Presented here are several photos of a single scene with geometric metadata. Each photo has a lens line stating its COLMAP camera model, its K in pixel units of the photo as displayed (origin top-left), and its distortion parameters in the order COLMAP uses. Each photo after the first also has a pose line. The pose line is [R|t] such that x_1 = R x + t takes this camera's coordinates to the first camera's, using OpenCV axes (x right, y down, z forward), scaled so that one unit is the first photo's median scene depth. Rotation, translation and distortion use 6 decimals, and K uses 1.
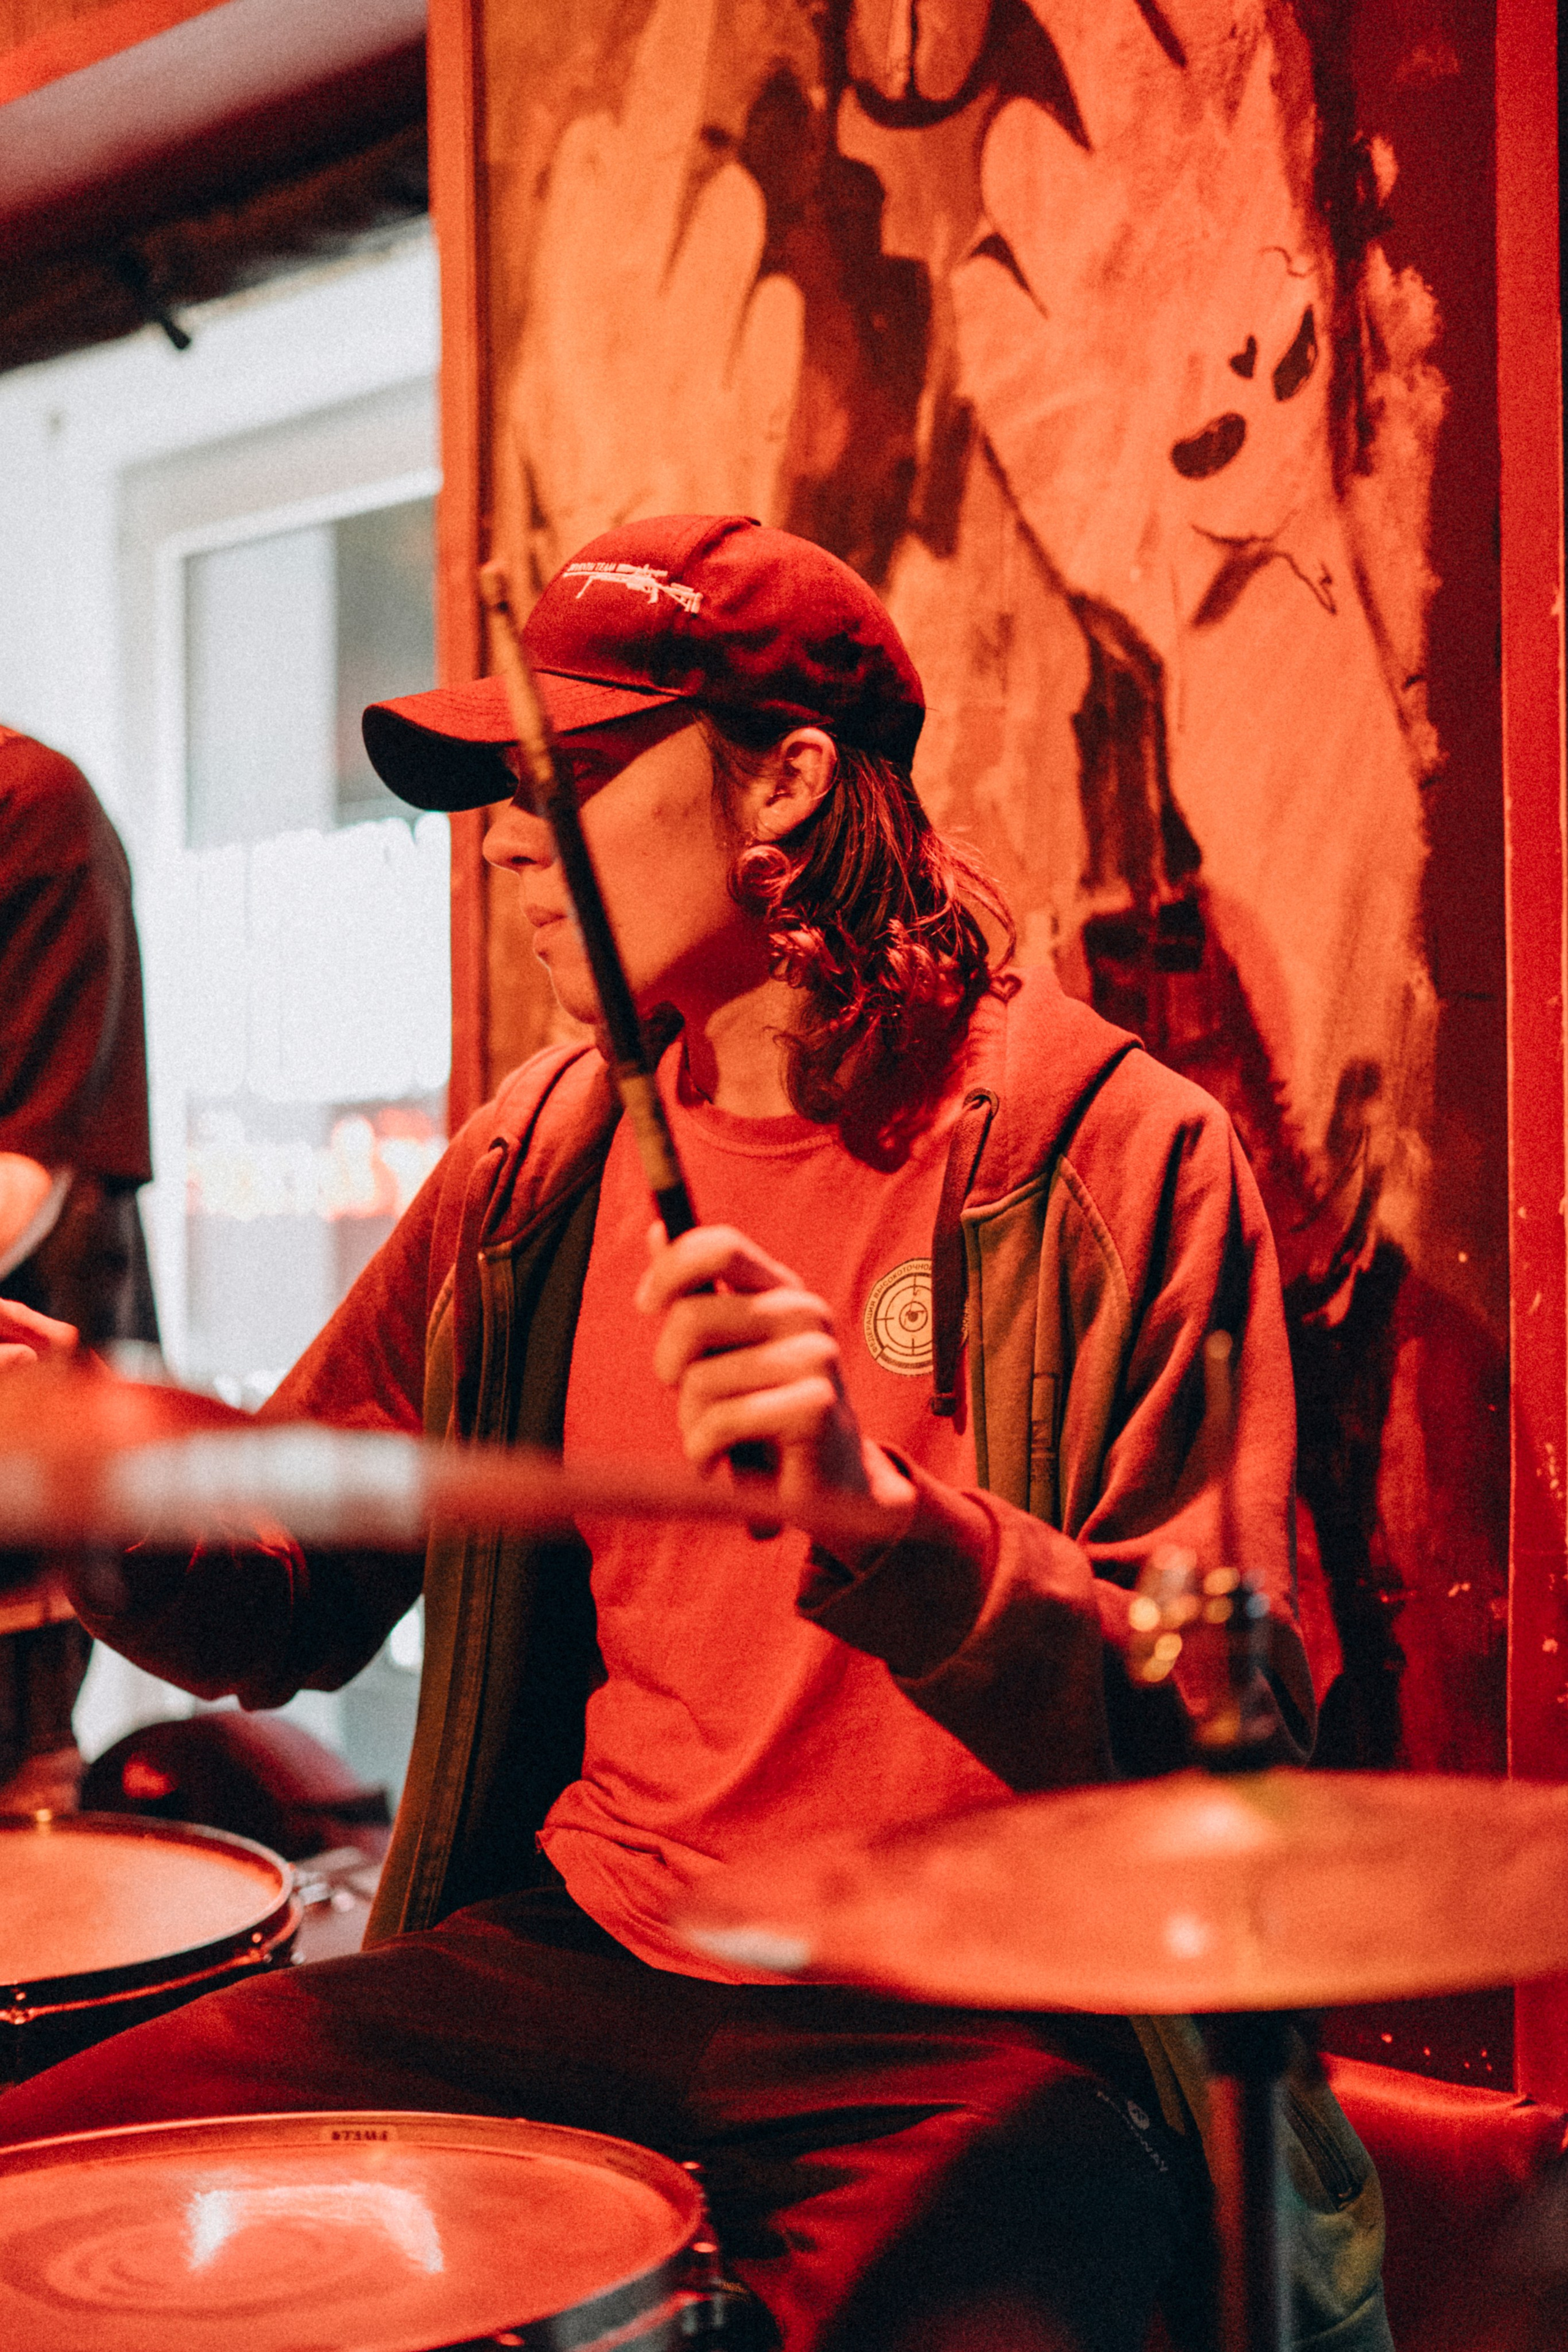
lens RADIAL K [[3417.9, 0, 784.0], [0, 3417.9, 1176.0], [0, 0, 1]] dist [-0.009354, 0.049265]
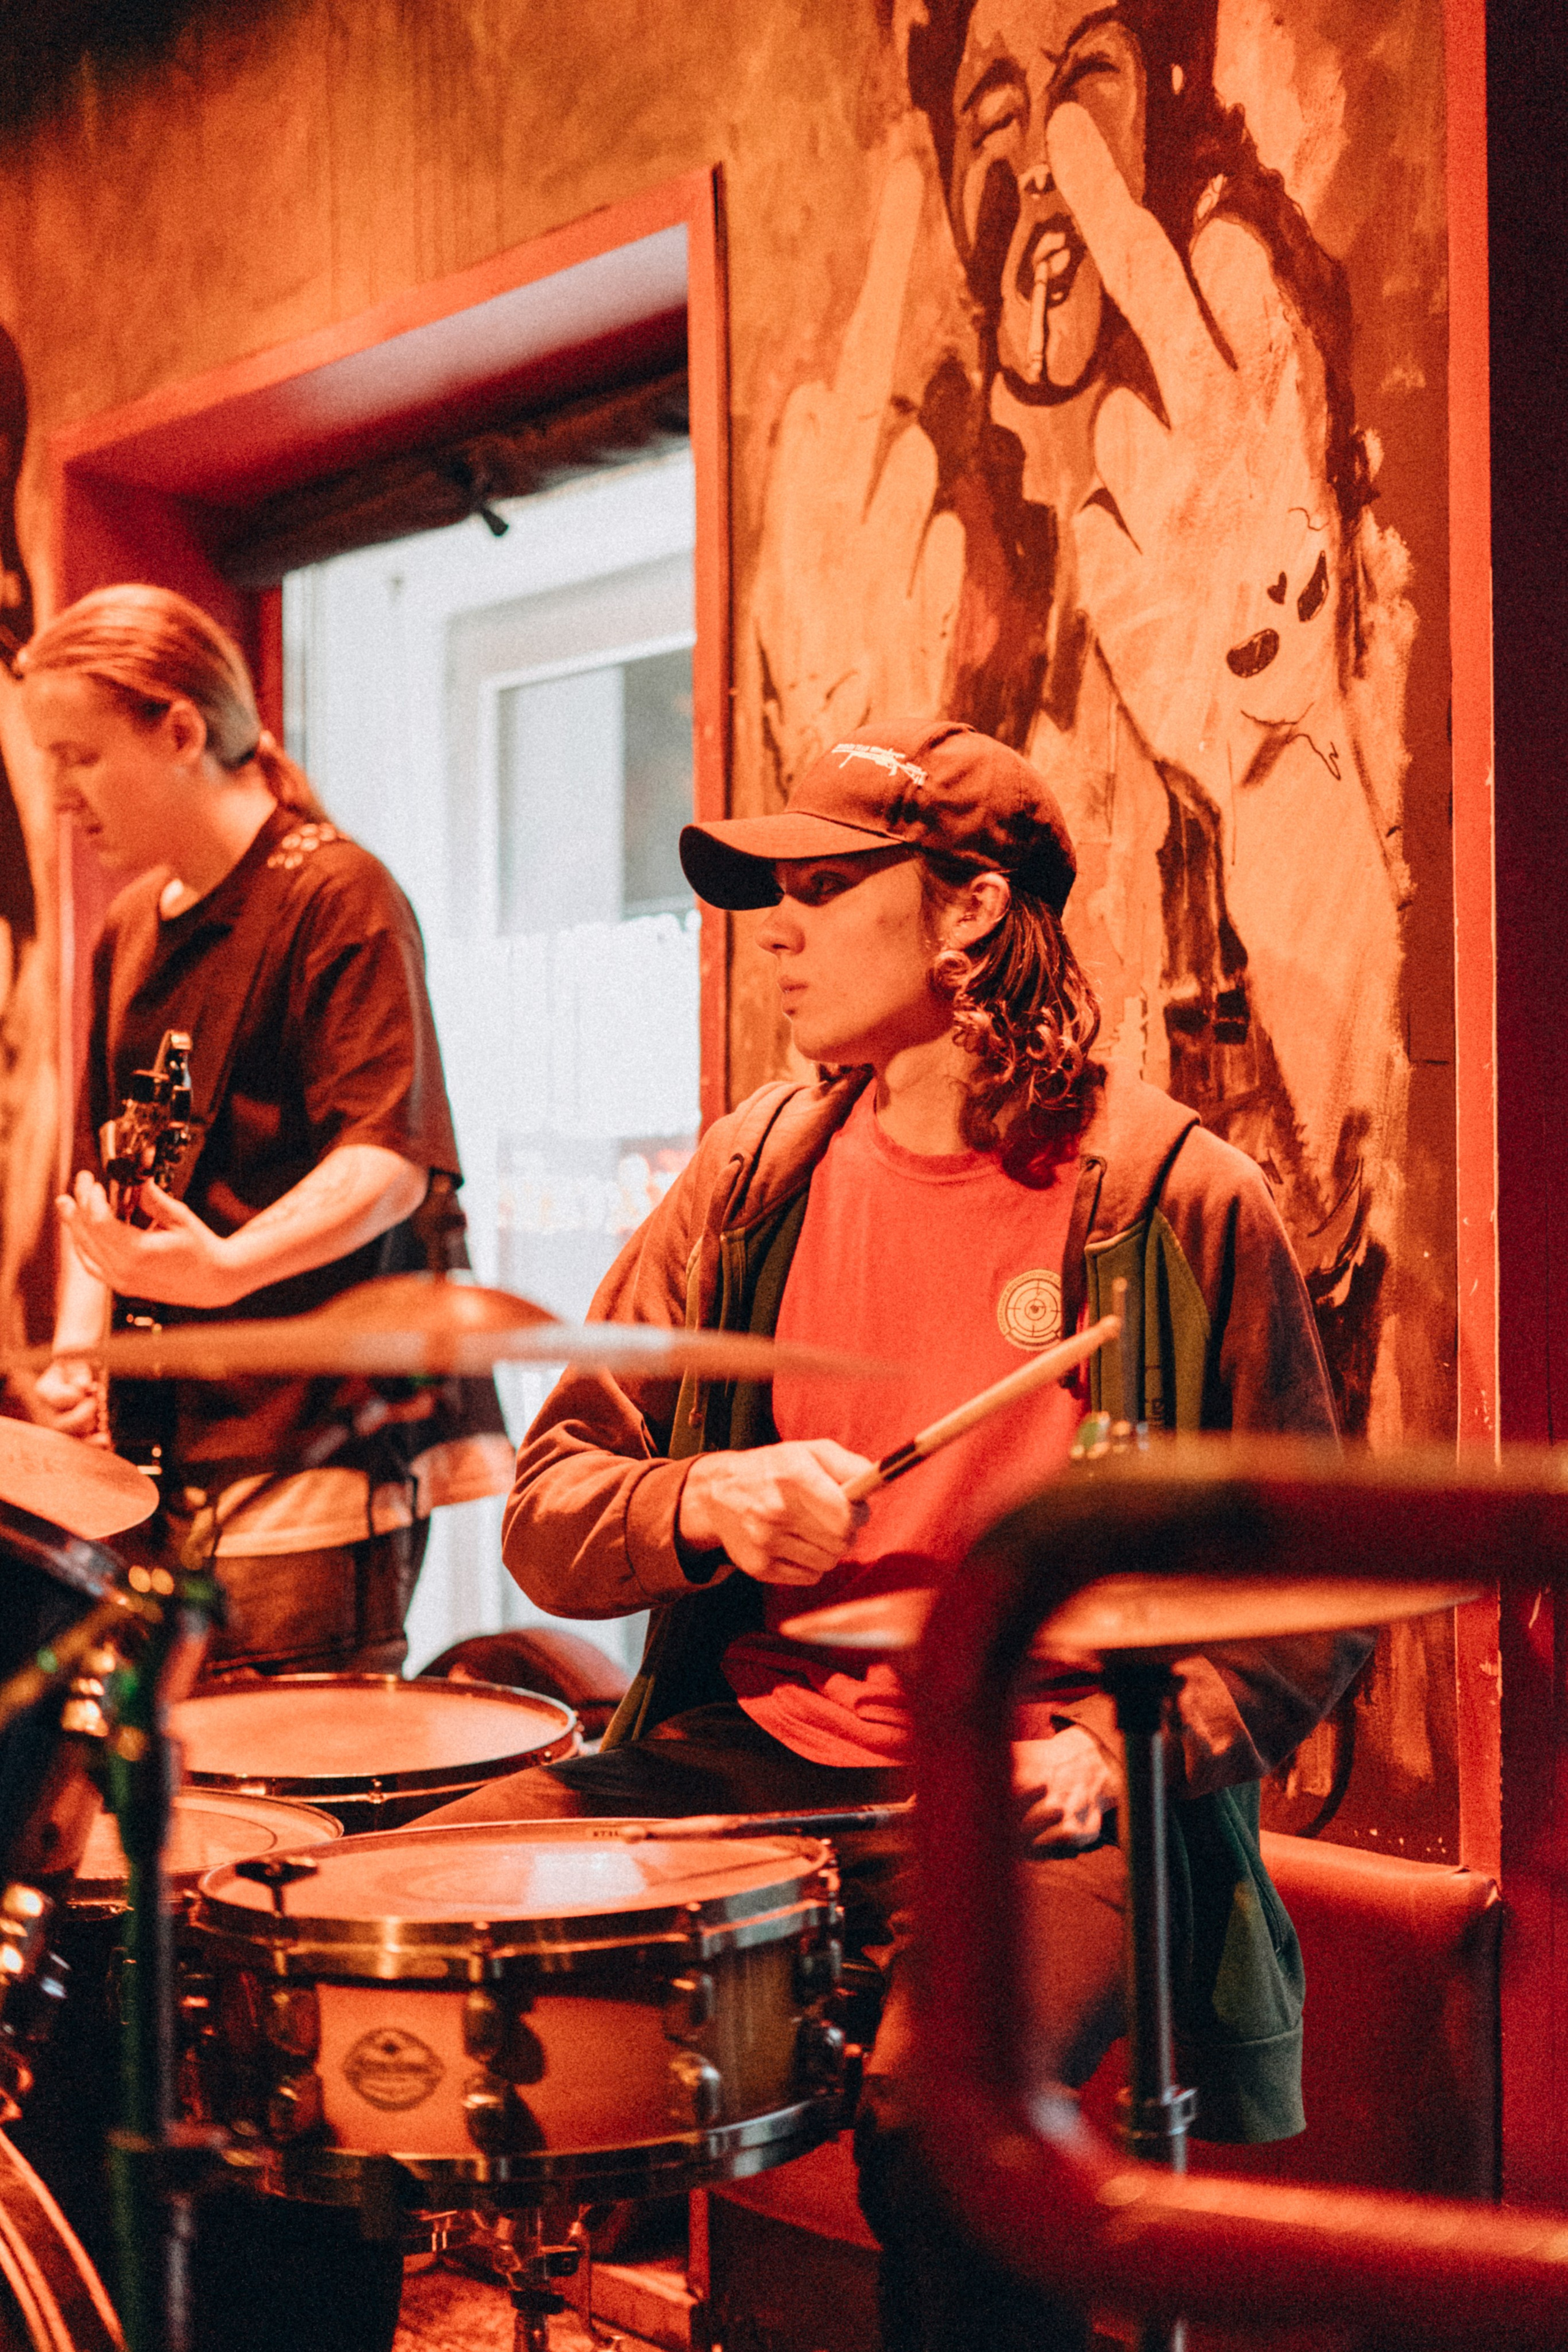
lens RADIAL K [[3424.3, 0, 798.2], [0, 3424.3, 1185.4], [0, 0, 1]] dist [-0.015683, 0.062429]
pose [[0.996241, 0.002917, -0.086572, 0.061748], [-0.003759, 0.999947, -0.009560, 0.009376], [0.086539, 0.009849, 0.996200, -0.348016]]
